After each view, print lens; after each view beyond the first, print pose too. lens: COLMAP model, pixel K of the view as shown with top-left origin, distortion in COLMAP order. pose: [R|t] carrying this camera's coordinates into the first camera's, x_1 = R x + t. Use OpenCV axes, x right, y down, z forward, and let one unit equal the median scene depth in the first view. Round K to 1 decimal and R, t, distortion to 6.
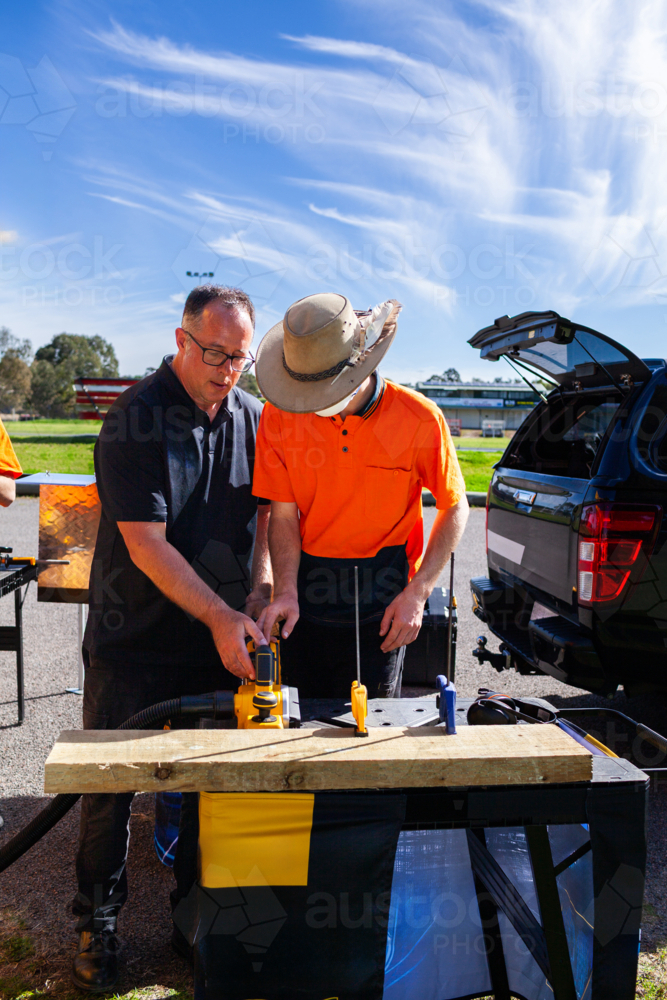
lens RADIAL K [[966.0, 0, 330.3], [0, 966.0, 505.9], [0, 0, 1]] dist [-0.008810, 0.000000]
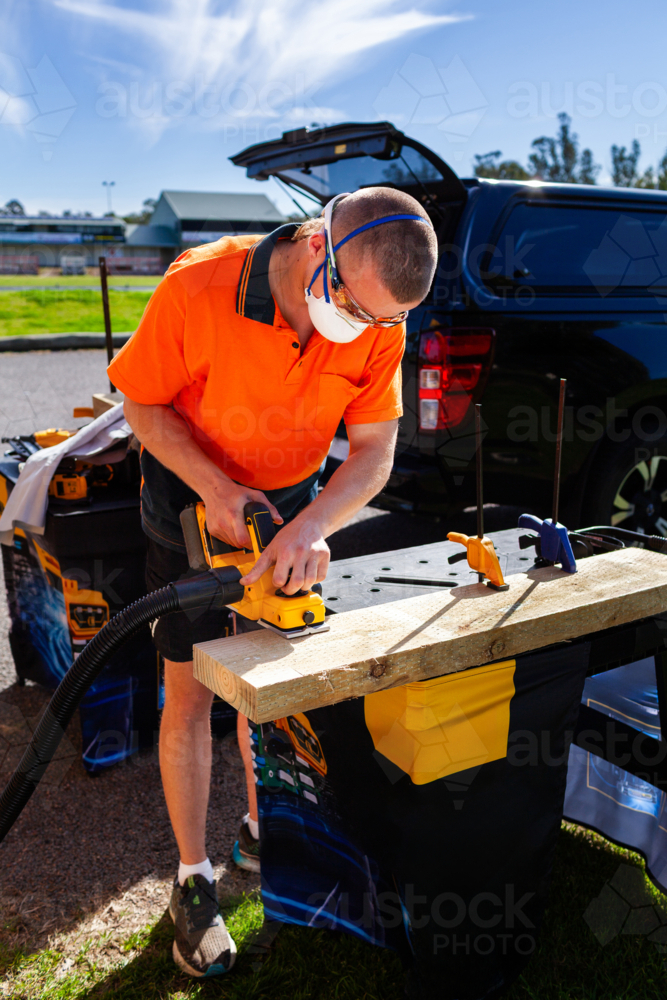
lens RADIAL K [[966.0, 0, 353.7], [0, 966.0, 517.4], [0, 0, 1]] dist [-0.008810, 0.000000]
pose [[0.902076, -0.131398, 0.411089, -0.491655], [0.057322, 0.980565, 0.187636, -0.009181], [-0.427754, -0.145697, 0.892076, 0.271785]]
